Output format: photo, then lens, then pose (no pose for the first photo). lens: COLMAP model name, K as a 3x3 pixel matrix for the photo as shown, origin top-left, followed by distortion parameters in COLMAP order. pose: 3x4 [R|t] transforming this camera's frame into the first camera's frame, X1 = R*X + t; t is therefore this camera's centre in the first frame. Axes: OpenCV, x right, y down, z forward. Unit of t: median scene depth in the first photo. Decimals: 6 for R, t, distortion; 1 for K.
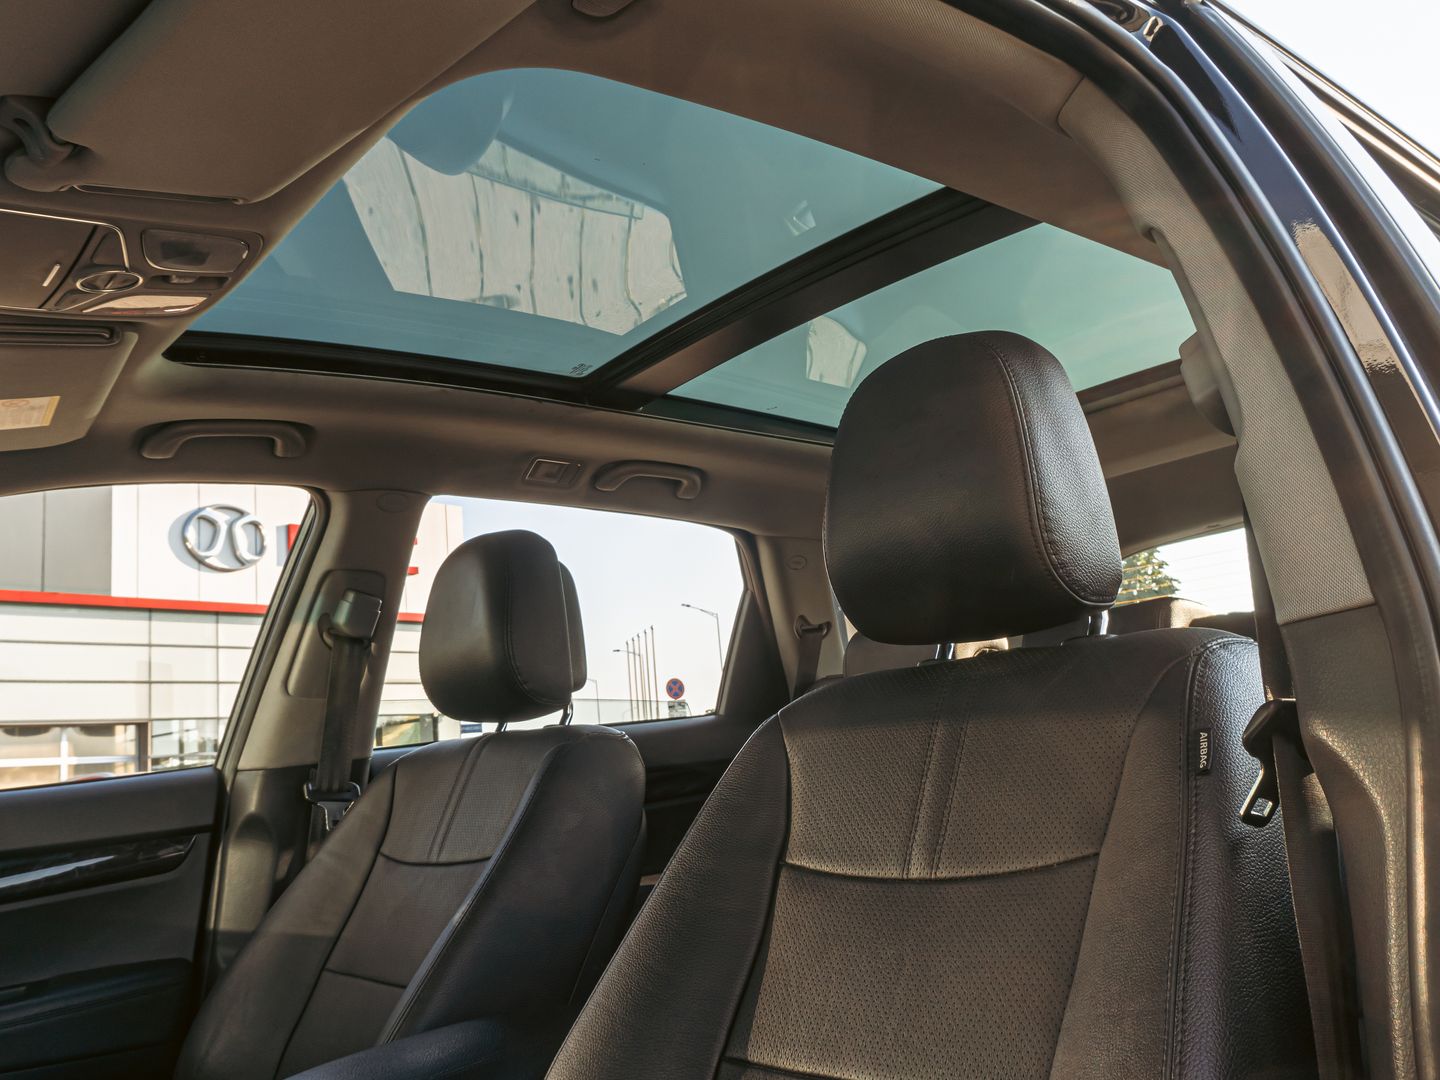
lens RADIAL K [[1175.2, 0, 719.6], [0, 1175.2, 574.7], [0, 0, 1]] dist [0.003495, 0.005536]
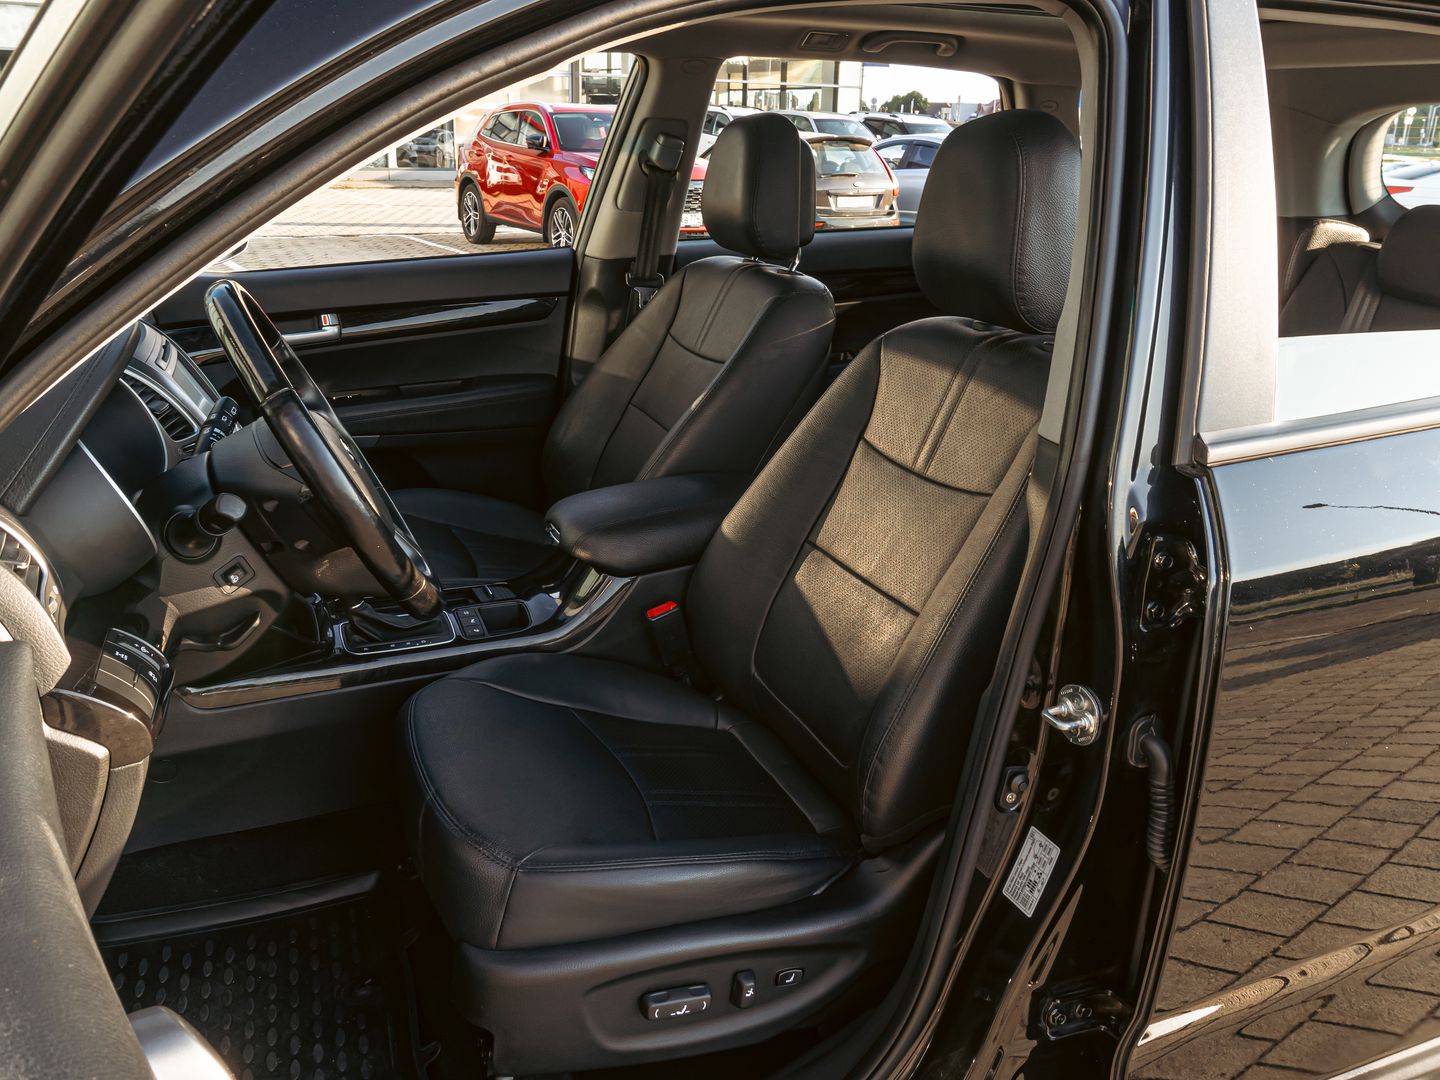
lens RADIAL K [[1175.2, 0, 719.6], [0, 1175.2, 574.7], [0, 0, 1]] dist [0.003495, 0.005536]
pose [[0.936665, 0.230832, -0.263391, 0.226220], [-0.056181, 0.841352, 0.537559, -0.298540], [0.345690, -0.488716, 0.801034, -0.310660]]
